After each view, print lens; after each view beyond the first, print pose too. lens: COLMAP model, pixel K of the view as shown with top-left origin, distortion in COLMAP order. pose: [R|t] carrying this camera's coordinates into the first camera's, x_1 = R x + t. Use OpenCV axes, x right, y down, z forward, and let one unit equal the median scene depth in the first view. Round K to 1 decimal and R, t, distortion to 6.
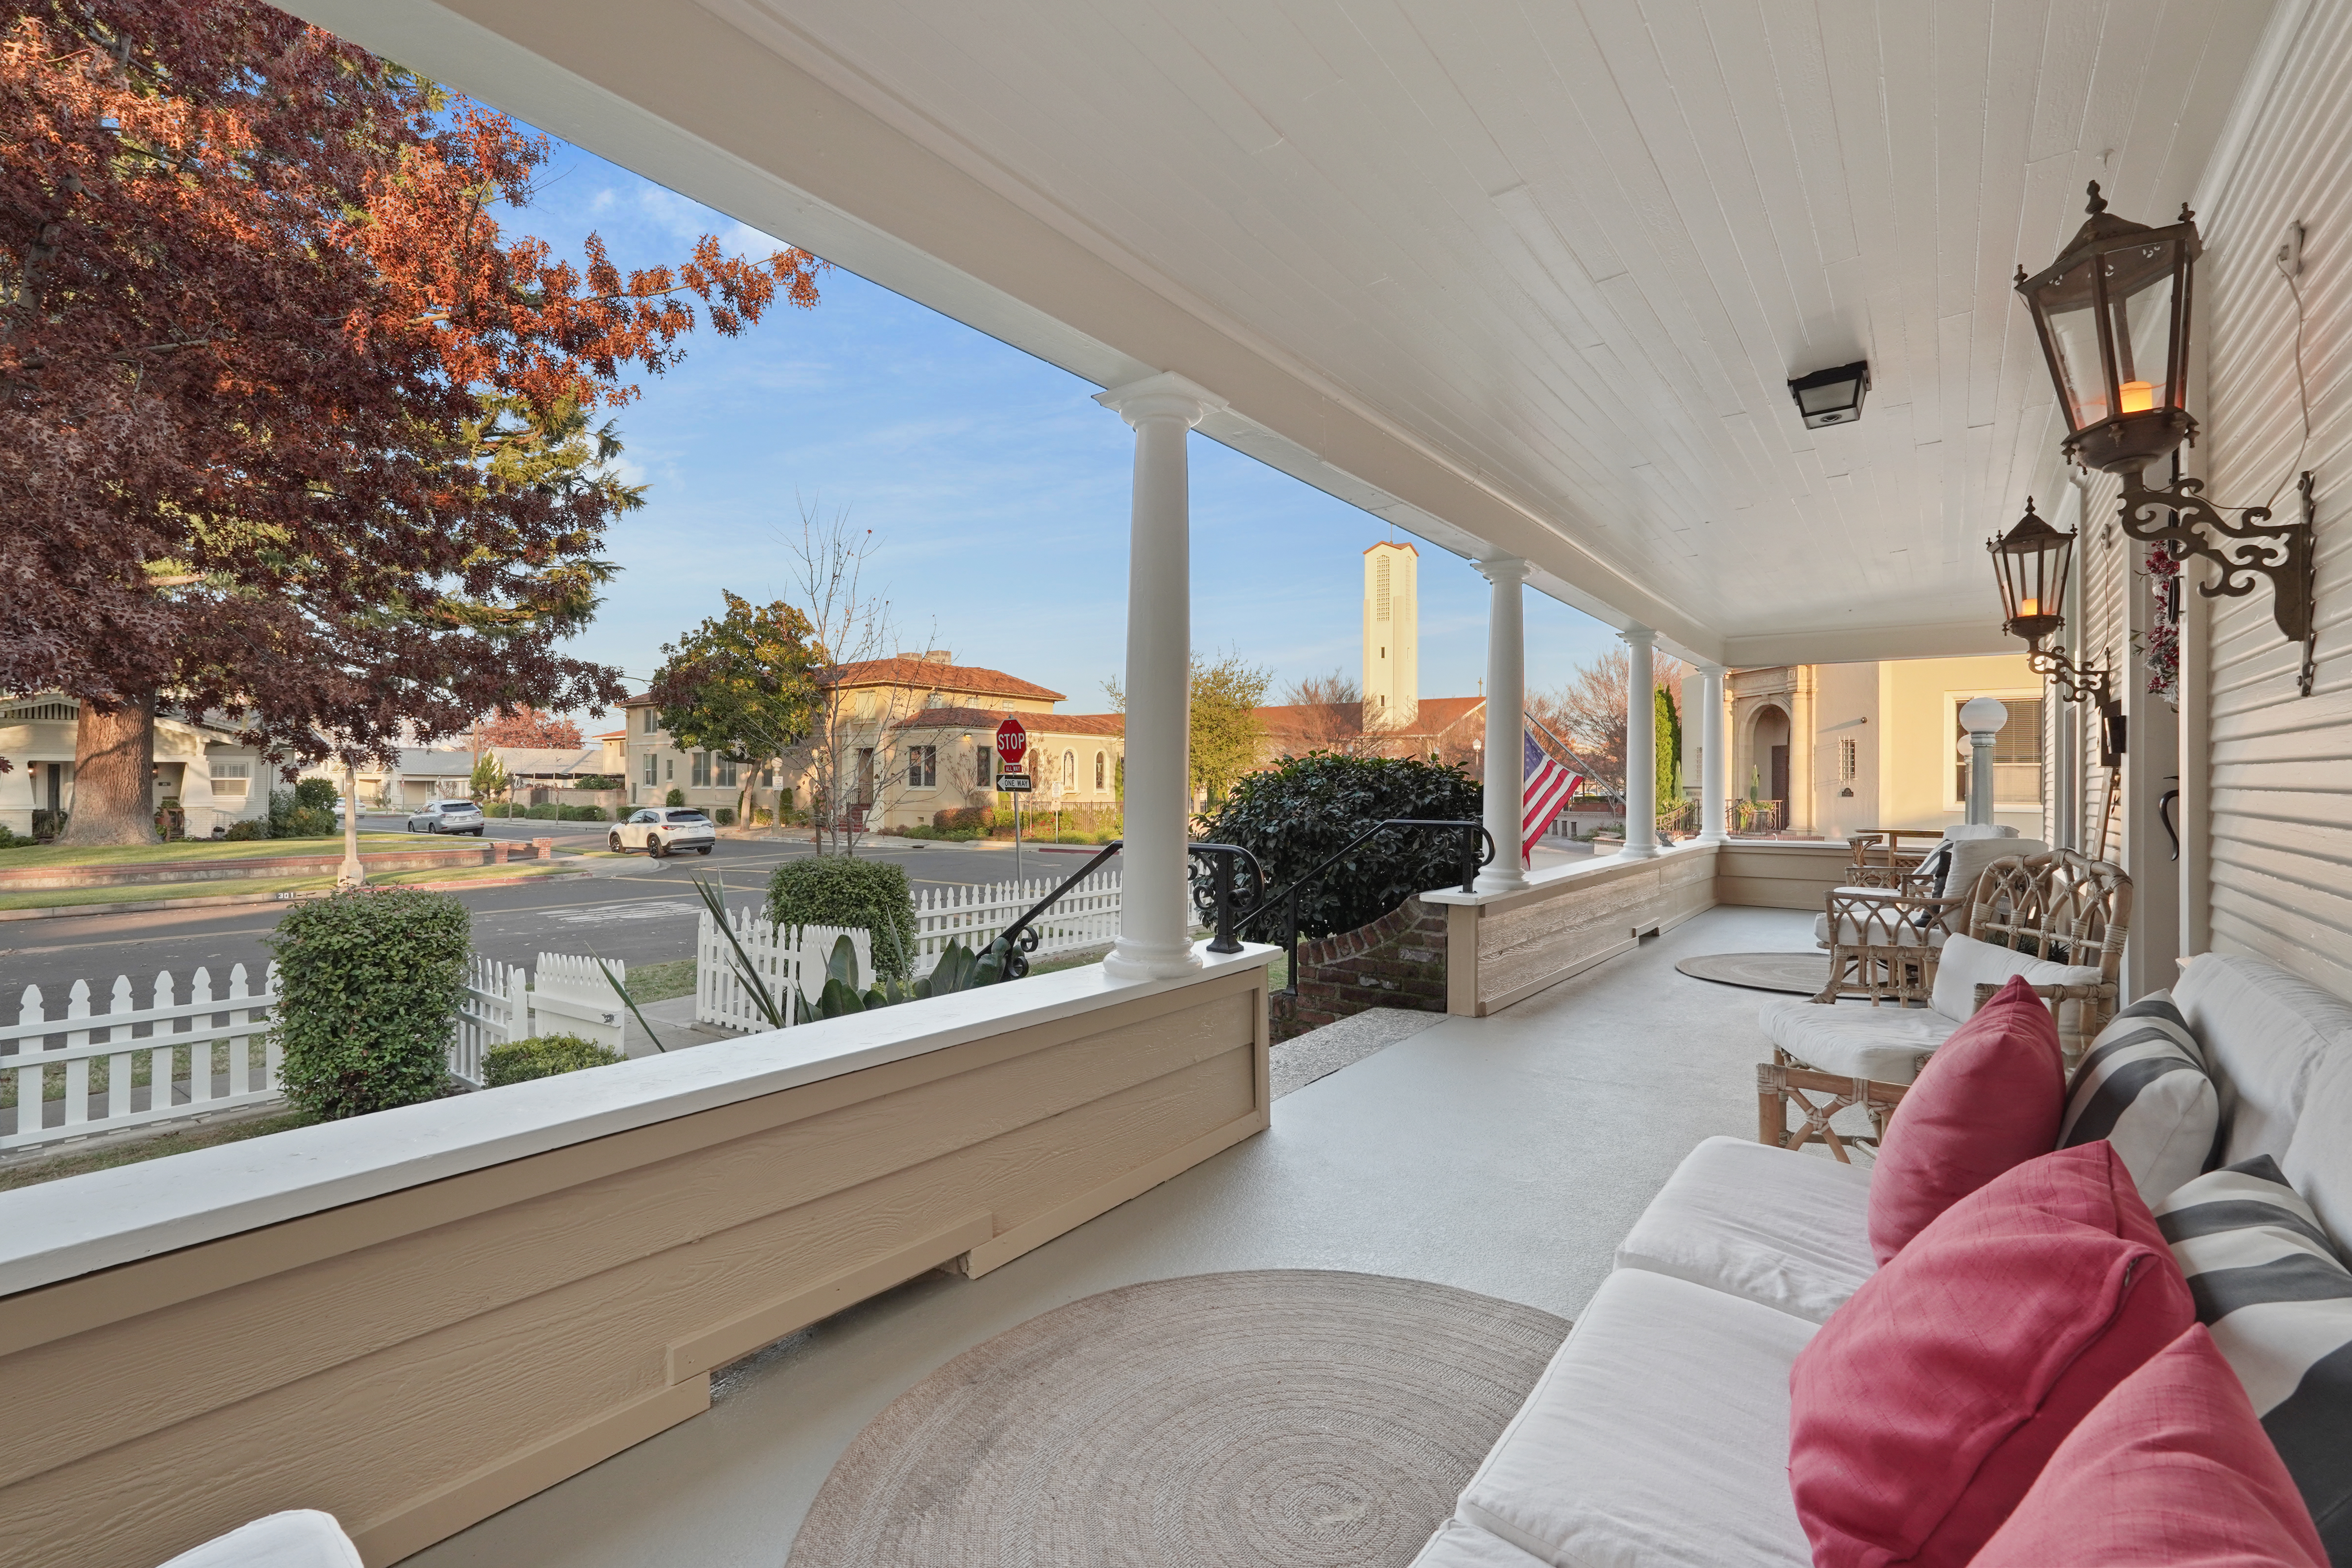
lens RADIAL K [[1052.7, 0, 1167.6], [0, 1052.7, 790.6], [0, 0, 1]] dist [-0.004496, 0.002066]
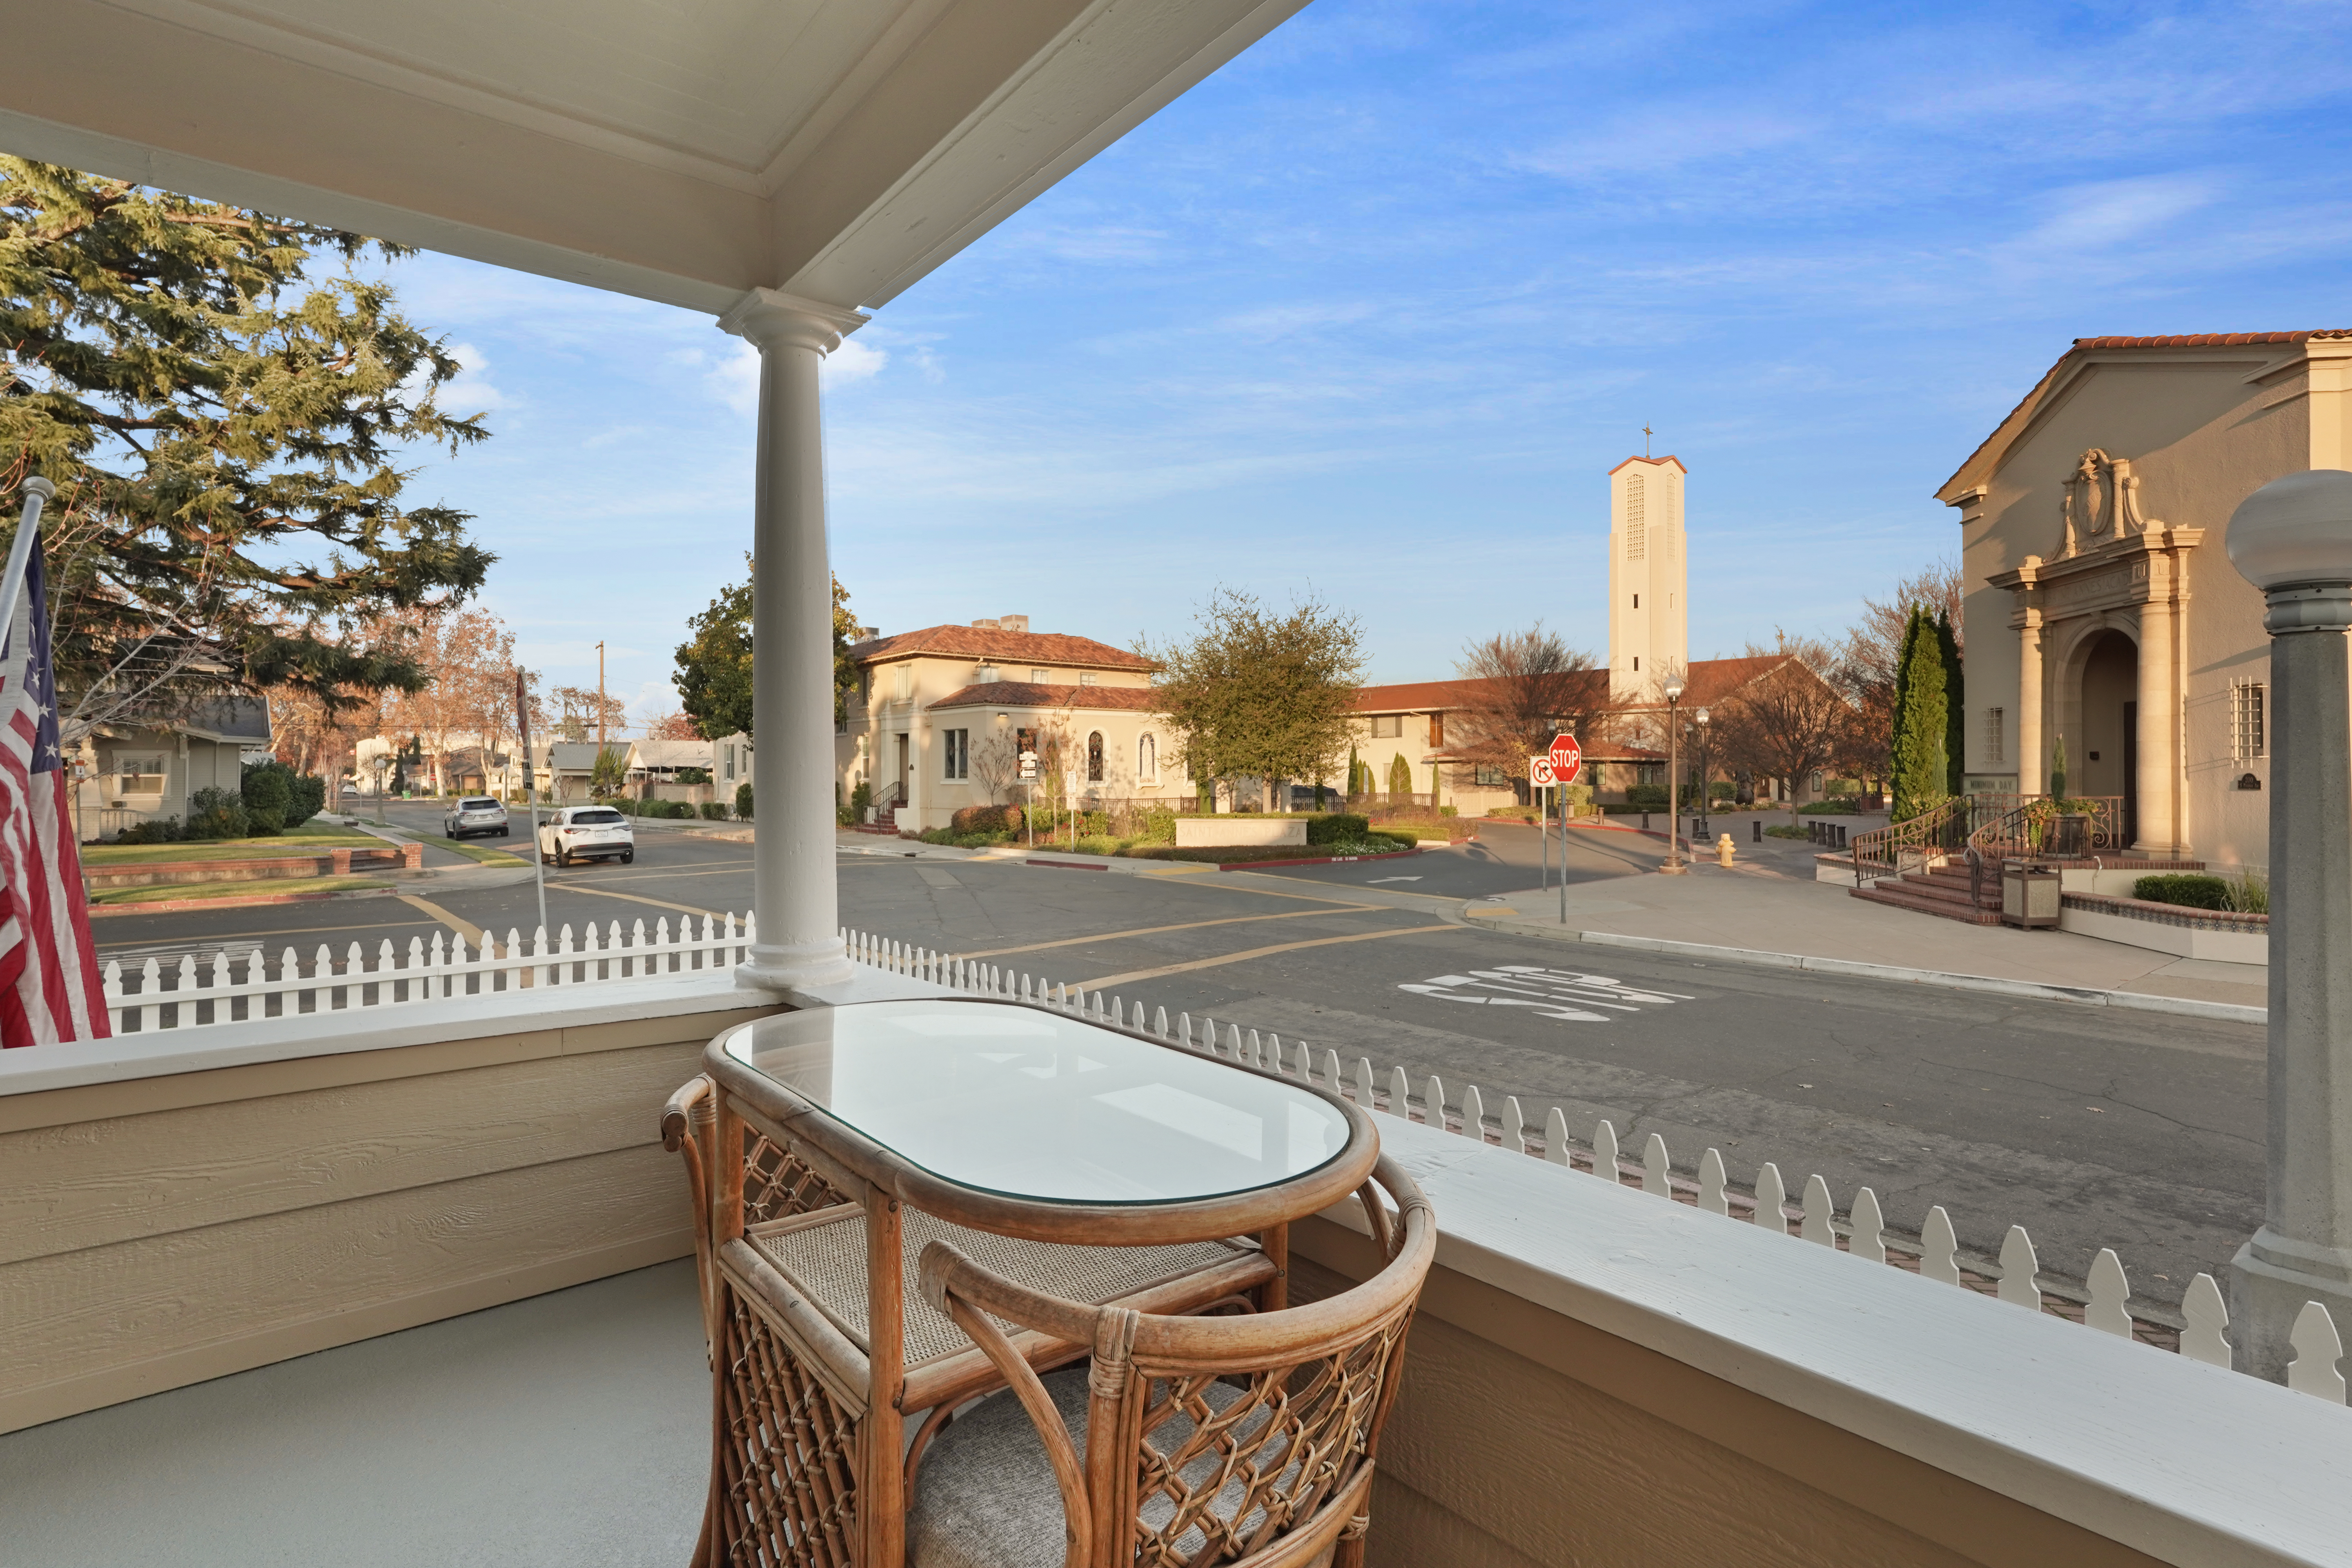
lens RADIAL K [[1160.0, 0, 1172.7], [0, 1160.0, 772.2], [0, 0, 1]] dist [-0.004630, 0.001010]
pose [[0.968131, -0.006898, -0.250347, 0.161416], [0.004764, 0.999947, -0.009128, -0.000405], [0.250397, 0.007645, 0.968113, 0.178649]]
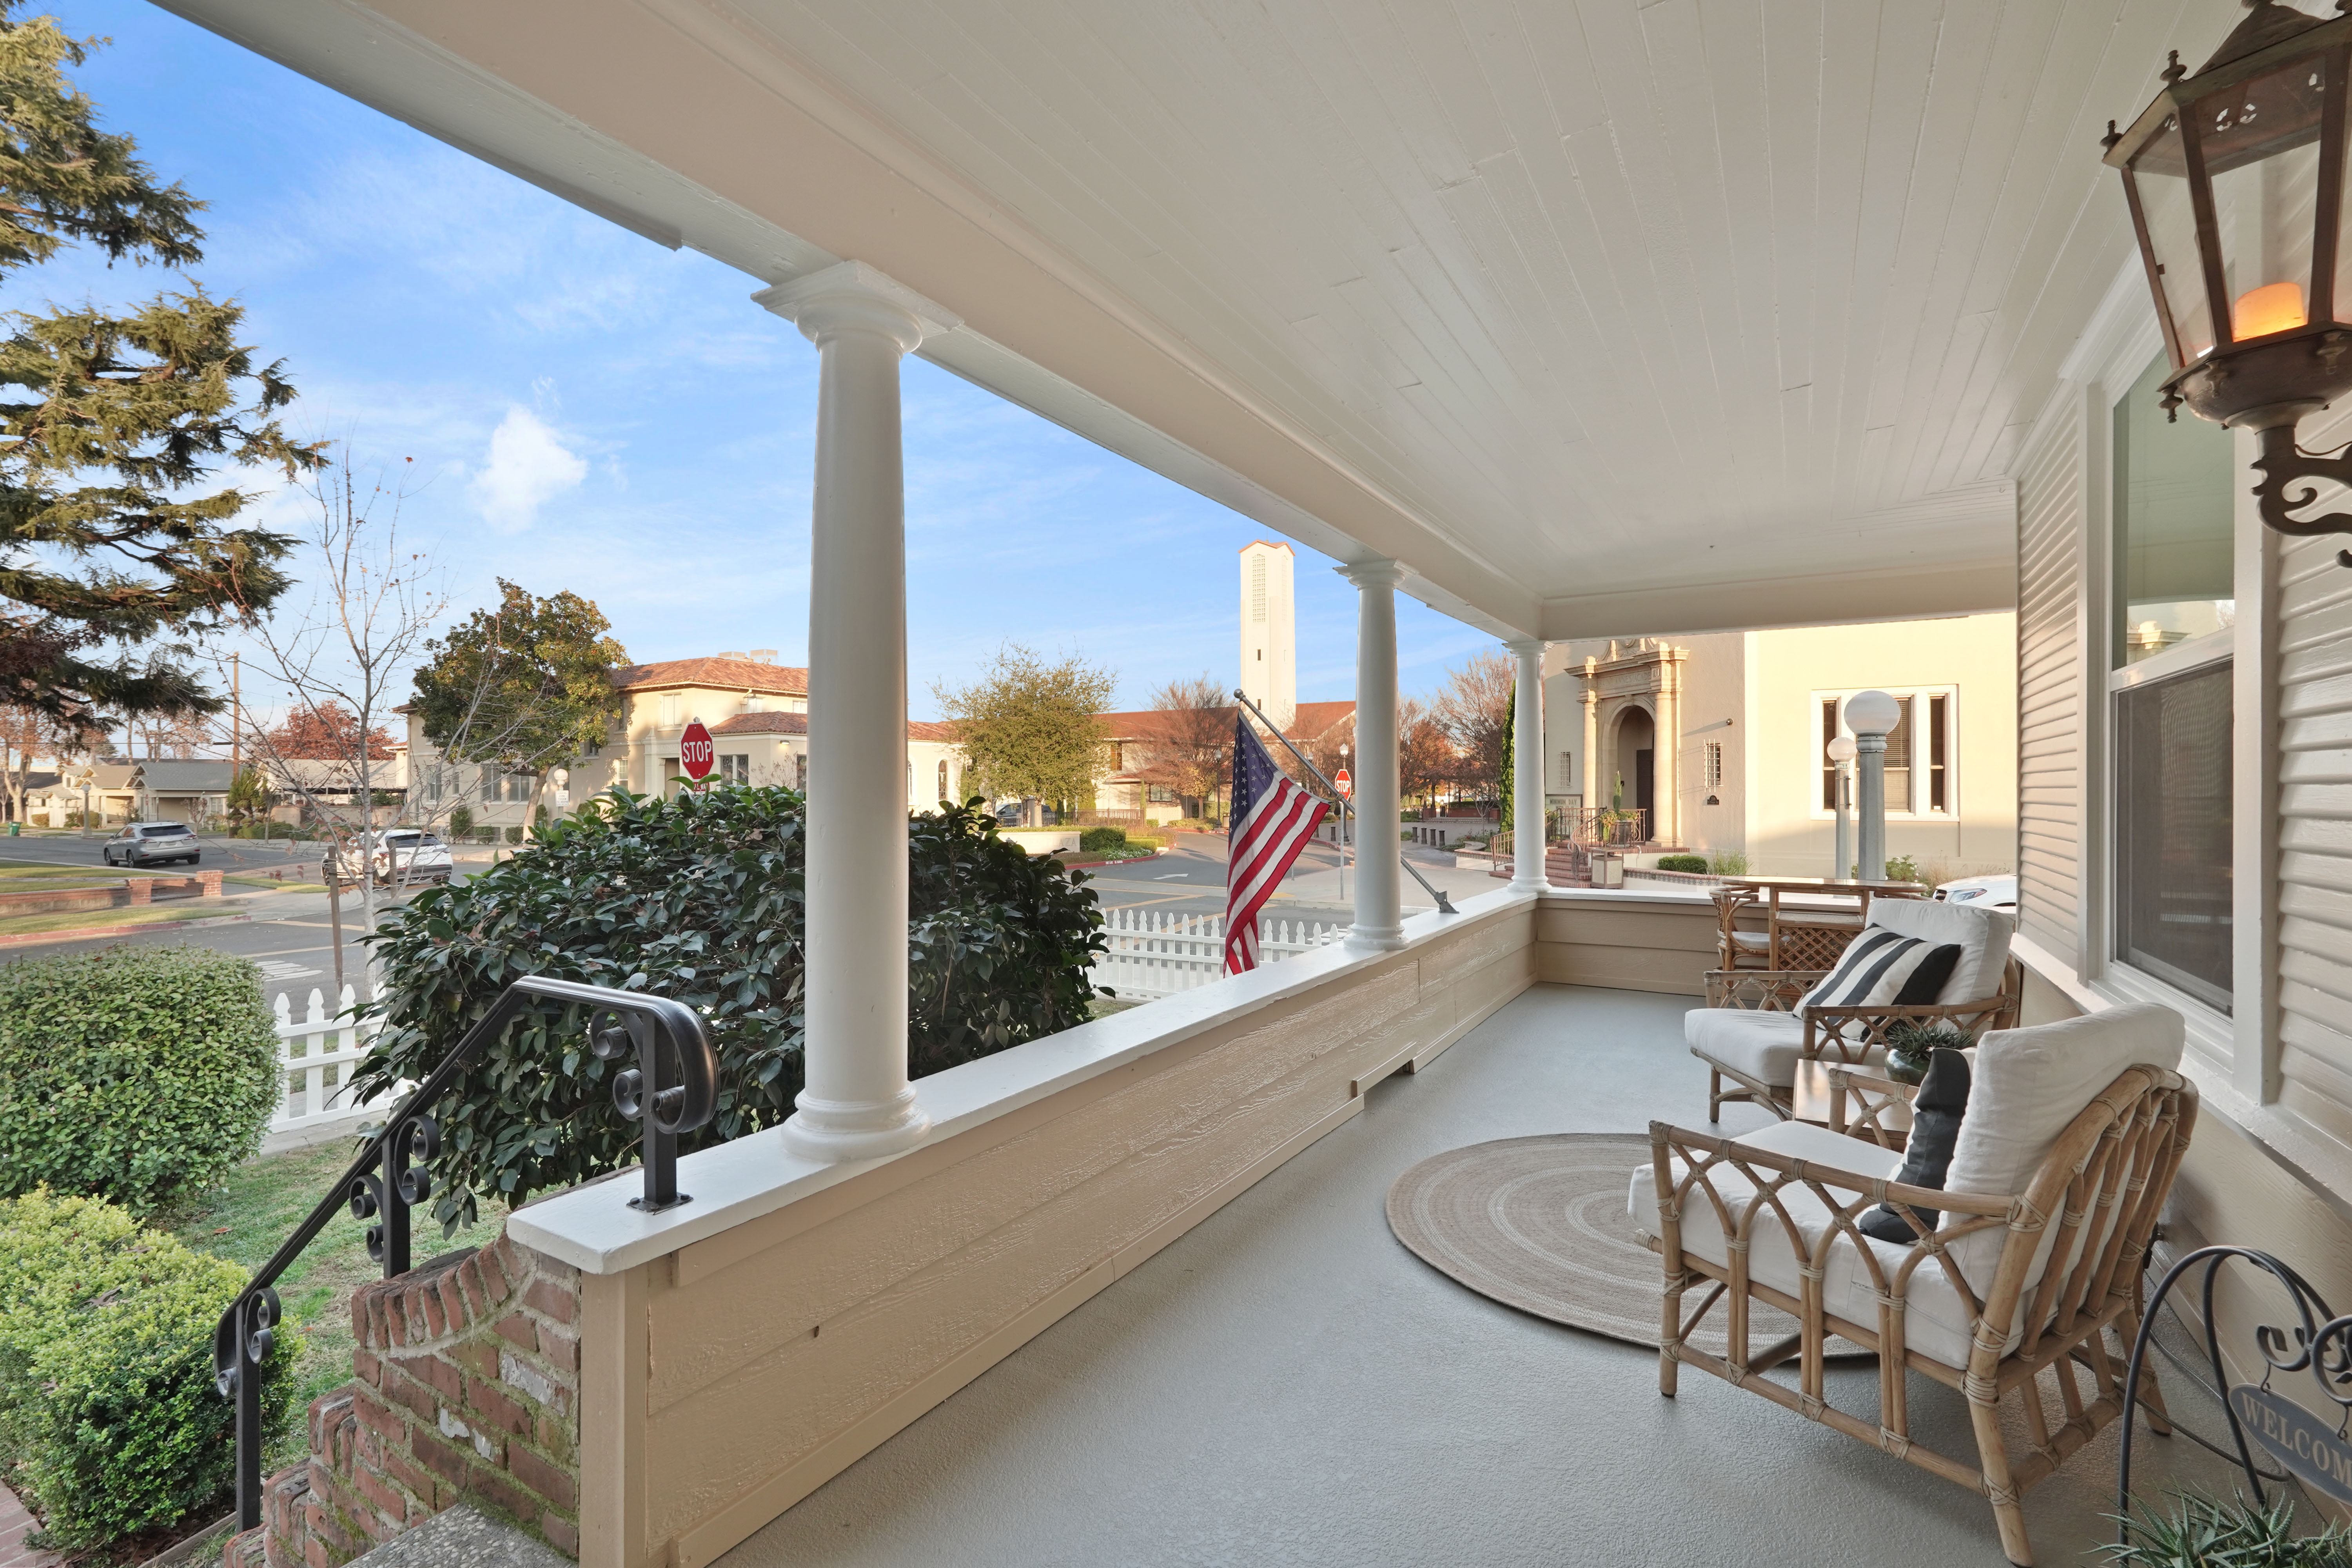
lens RADIAL K [[1052.7, 0, 1172.3], [0, 1052.7, 798.8], [0, 0, 1]] dist [-0.004496, 0.002066]
pose [[0.995144, -0.010238, 0.097896, 0.051581], [0.010016, 0.999946, 0.002756, -0.004276], [-0.097919, -0.001762, 0.995193, 0.078503]]
